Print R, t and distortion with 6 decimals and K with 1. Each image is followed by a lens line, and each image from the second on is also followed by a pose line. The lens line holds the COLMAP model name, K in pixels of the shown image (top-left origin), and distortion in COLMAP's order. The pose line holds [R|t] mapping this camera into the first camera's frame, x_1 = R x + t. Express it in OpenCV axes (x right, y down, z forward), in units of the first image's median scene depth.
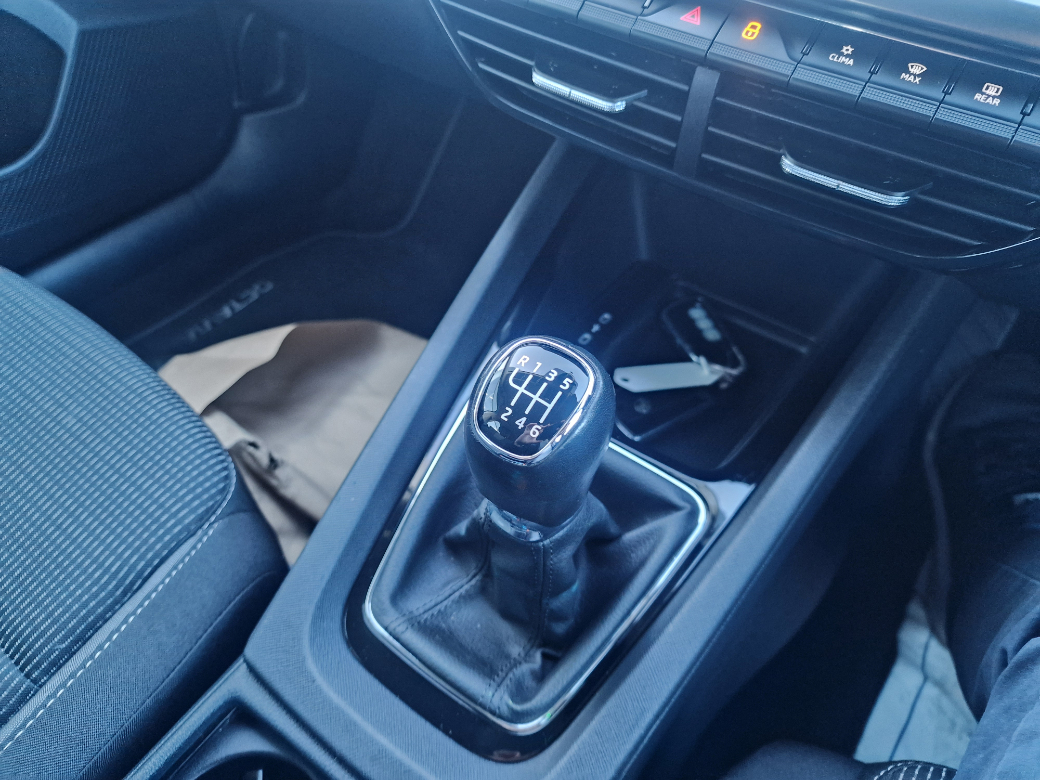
lens RADIAL K [[707.0, 0, 529.3], [0, 707.0, 360.1], [0, 0, 1]] dist [-0.004019, -0.003539]
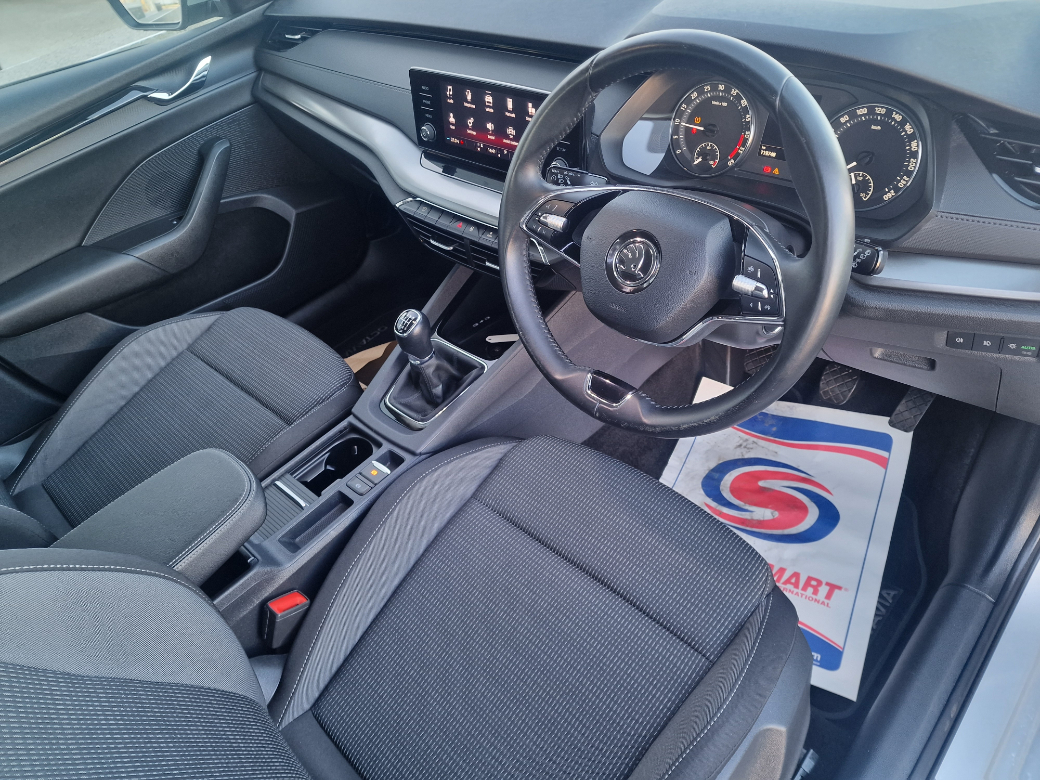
lens RADIAL K [[707.0, 0, 515.5], [0, 707.0, 396.7], [0, 0, 1]] dist [-0.004019, -0.003539]
pose [[0.973465, -0.034359, -0.226241, 1.167837], [0.023848, 0.998512, -0.049031, 0.534751], [0.227589, 0.042335, 0.972837, -2.218591]]
